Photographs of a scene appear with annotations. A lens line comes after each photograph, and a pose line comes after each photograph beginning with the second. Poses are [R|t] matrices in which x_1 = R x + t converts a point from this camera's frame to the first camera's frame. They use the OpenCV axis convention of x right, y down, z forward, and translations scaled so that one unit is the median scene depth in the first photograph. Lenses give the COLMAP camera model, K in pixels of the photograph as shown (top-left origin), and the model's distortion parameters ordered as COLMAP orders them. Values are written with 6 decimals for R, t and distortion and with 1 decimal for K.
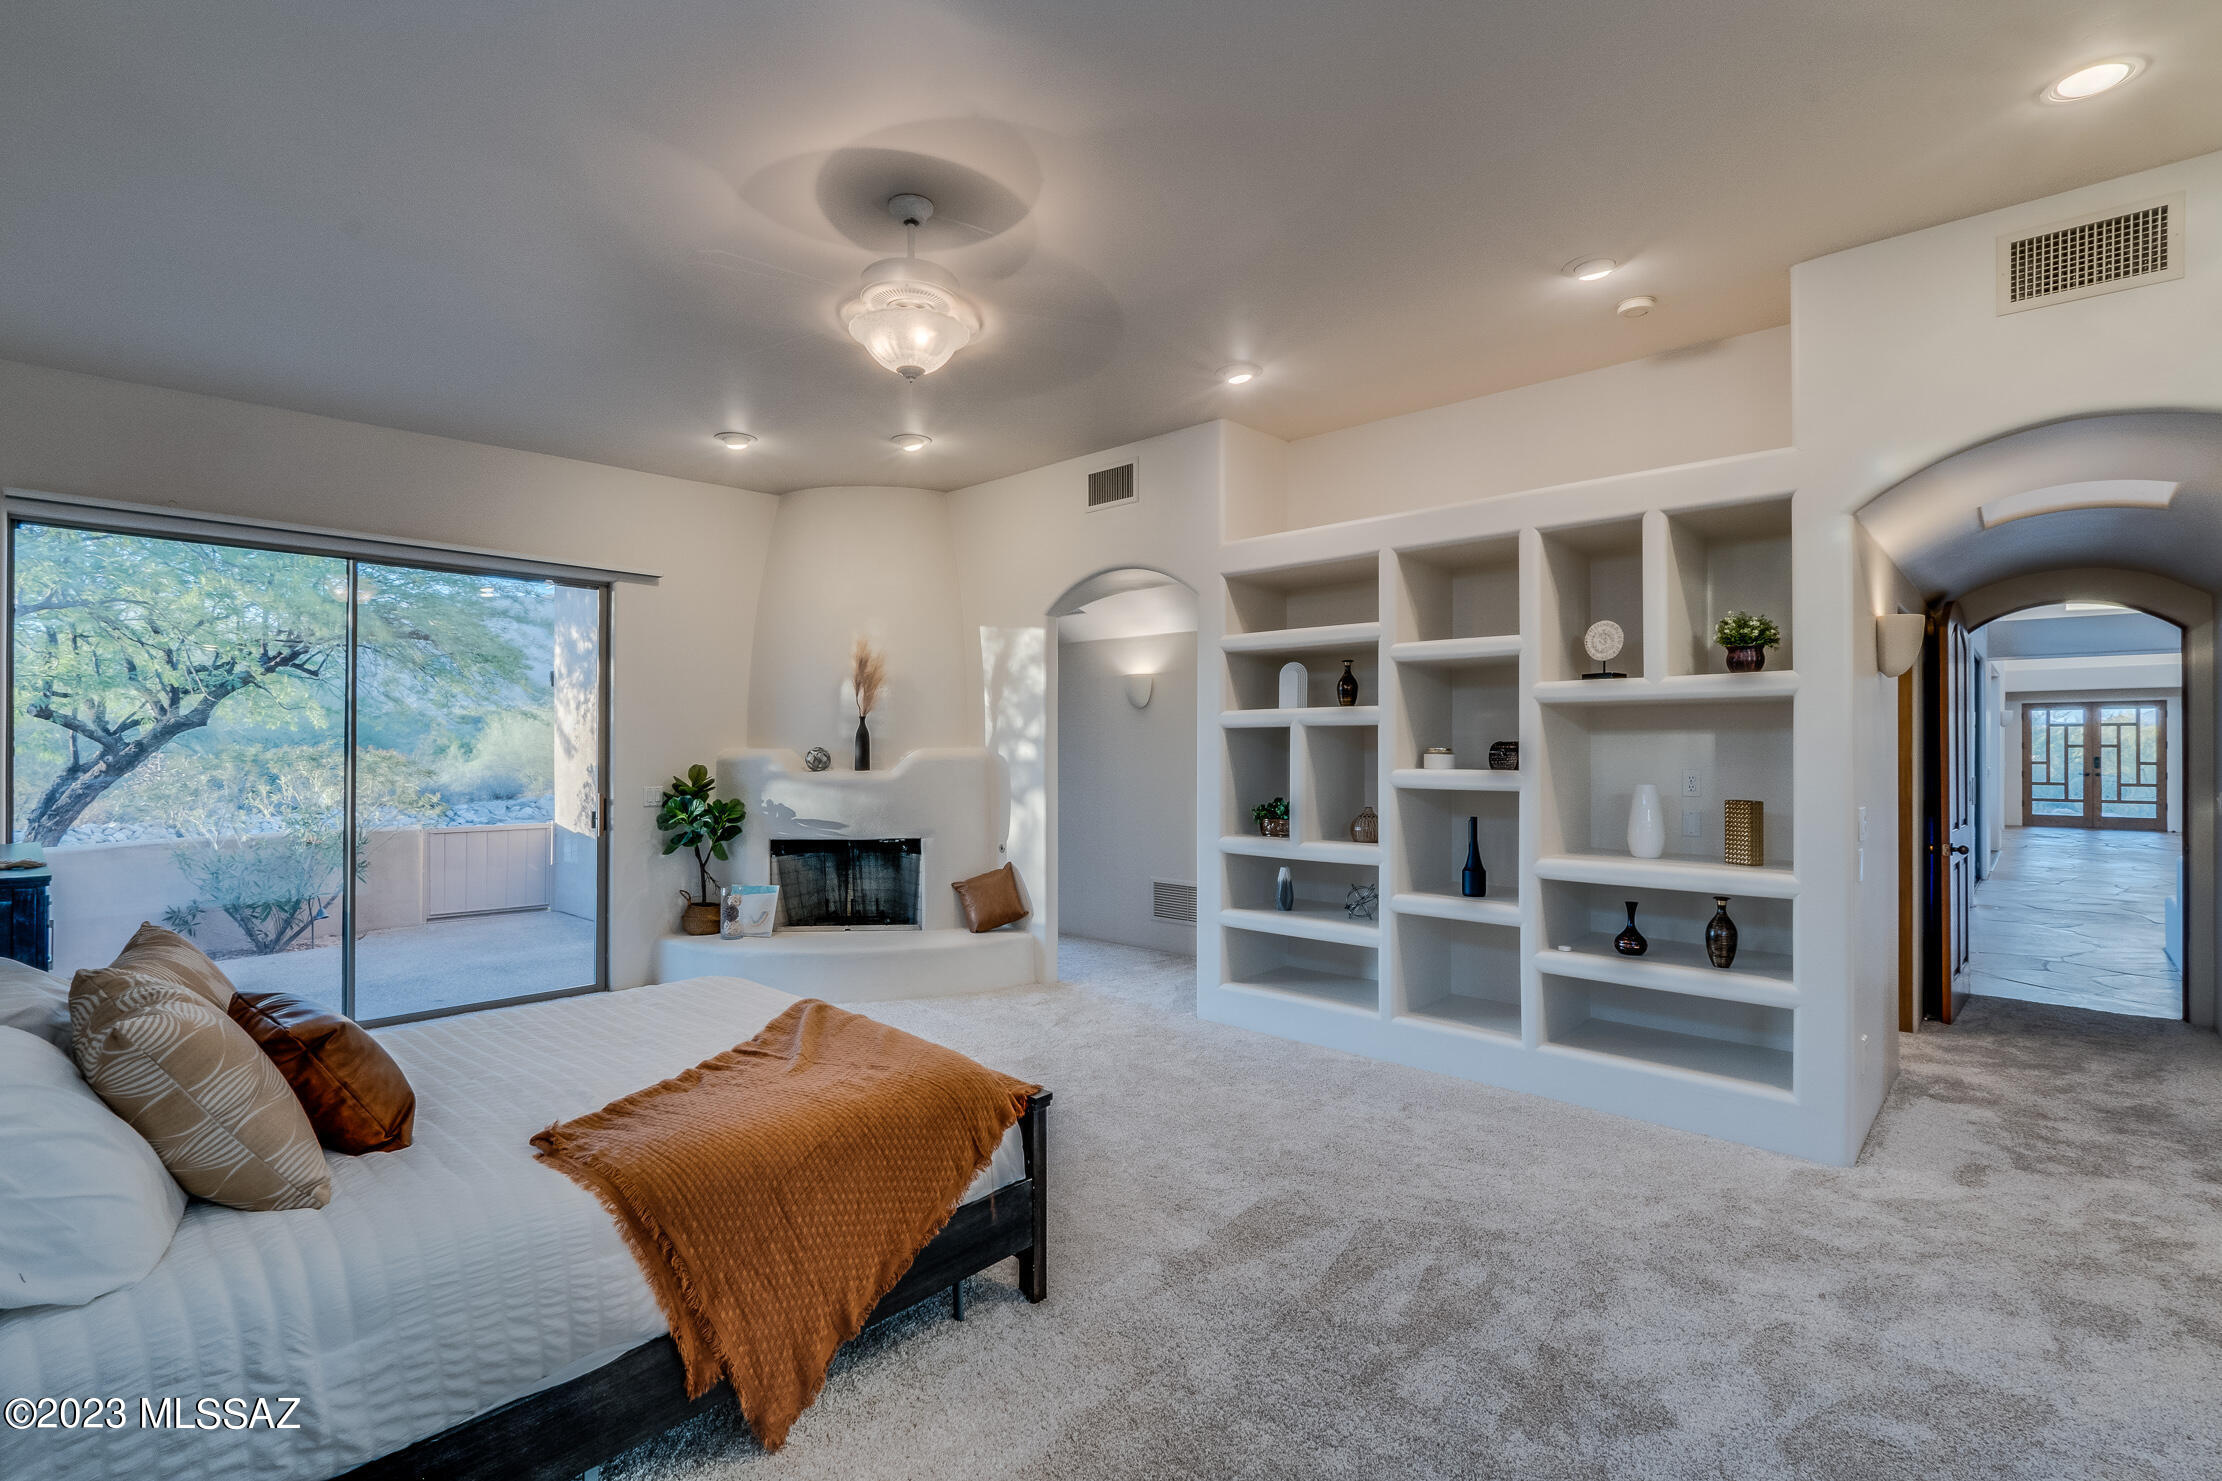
lens RADIAL K [[1029.2, 0, 1101.8], [0, 1029.2, 739.9], [0, 0, 1]] dist [-0.002712, -0.000635]
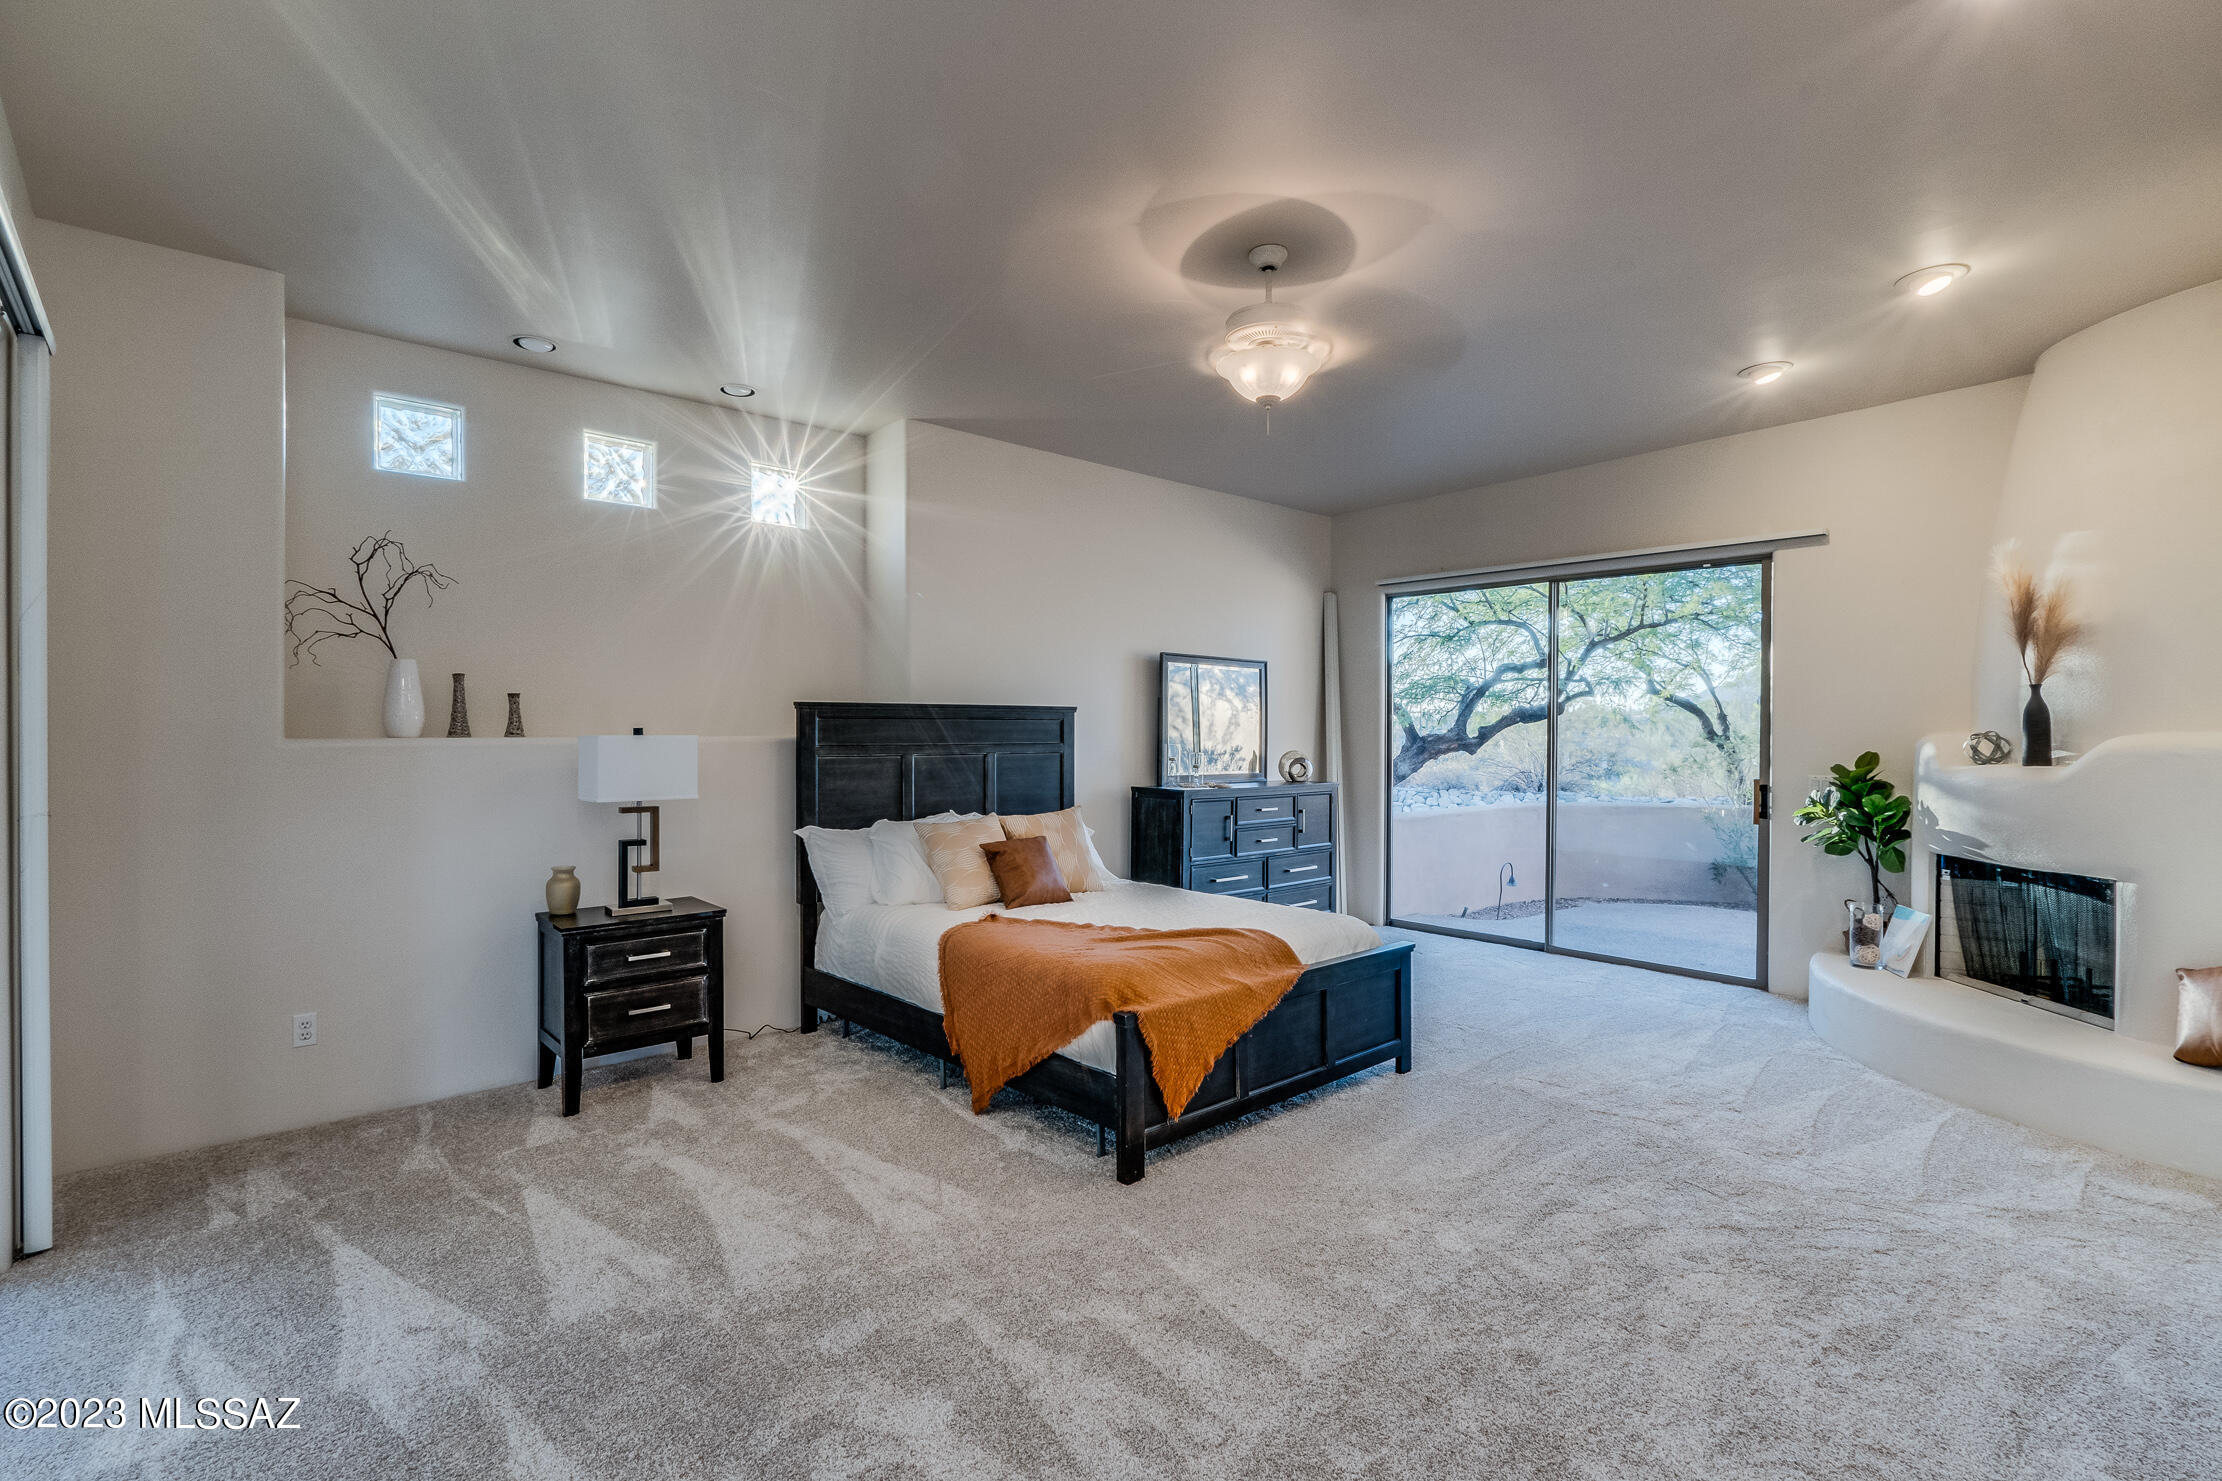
lens RADIAL K [[1029.2, 0, 1100.3], [0, 1029.2, 733.3], [0, 0, 1]] dist [-0.002712, -0.000635]
pose [[-0.092091, 0.006100, -0.995732, 0.494496], [0.002016, 0.999980, 0.005939, 0.003136], [0.995749, -0.001461, -0.092102, 0.468294]]
